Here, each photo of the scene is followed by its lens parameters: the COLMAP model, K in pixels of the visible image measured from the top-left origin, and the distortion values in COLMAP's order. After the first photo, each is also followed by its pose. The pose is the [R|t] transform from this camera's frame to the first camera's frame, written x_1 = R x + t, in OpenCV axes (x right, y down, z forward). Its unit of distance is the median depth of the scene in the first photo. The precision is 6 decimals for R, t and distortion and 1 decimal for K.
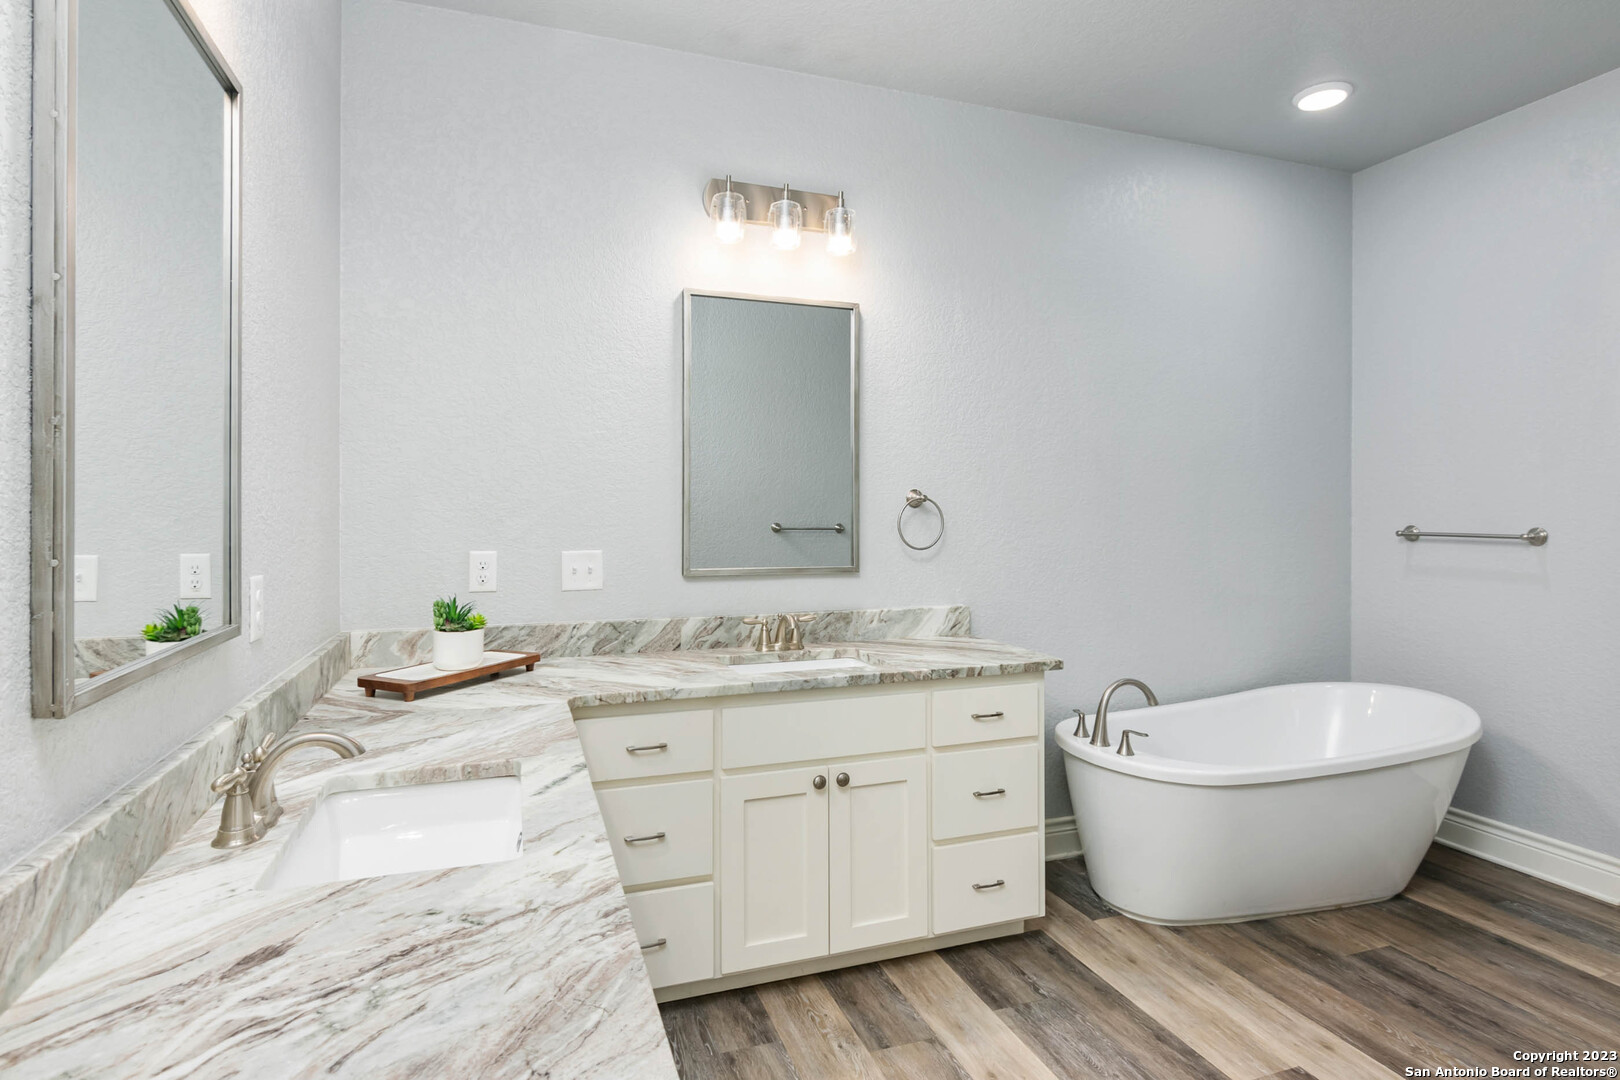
lens RADIAL K [[837.7, 0, 810.0], [0, 837.7, 540.0], [0, 0, 1]] dist [0.001490, -0.000572]
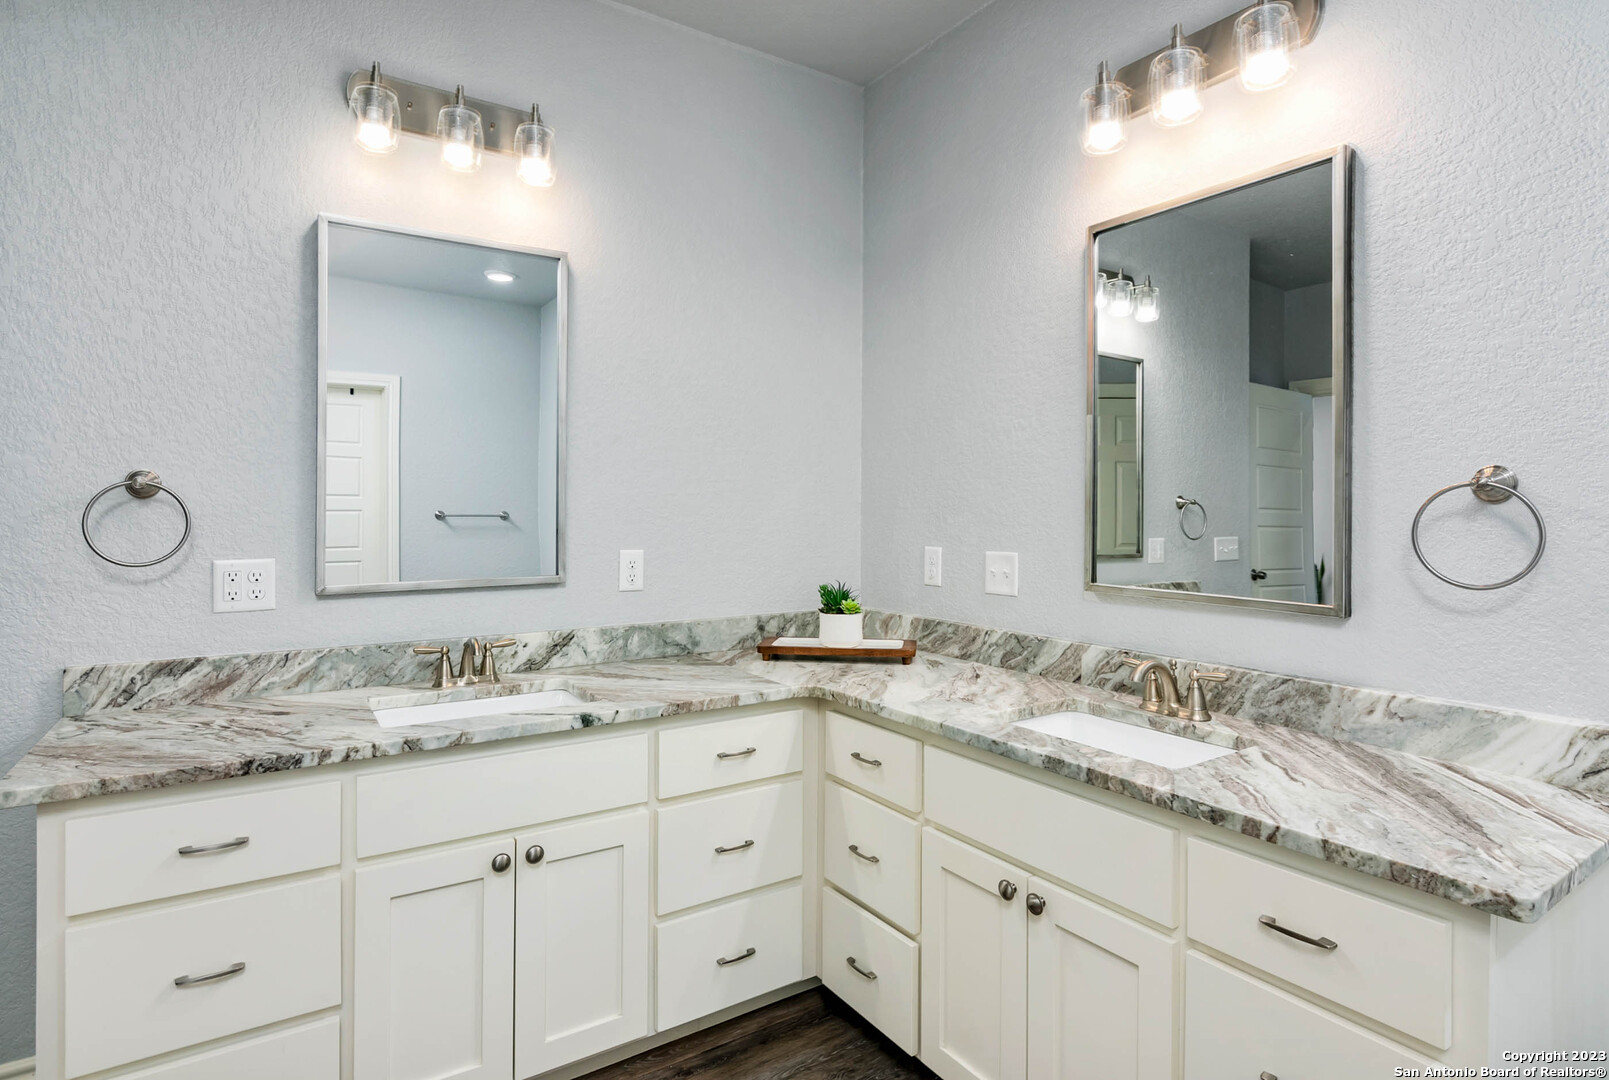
lens RADIAL K [[838.2, 0, 799.5], [0, 838.2, 517.0], [0, 0, 1]] dist [-0.005132, -0.000860]
pose [[0.243484, 0.011206, -0.969840, 0.568174], [-0.033183, 0.999444, 0.003217, -0.021367], [0.969337, 0.031398, 0.243720, 0.557421]]
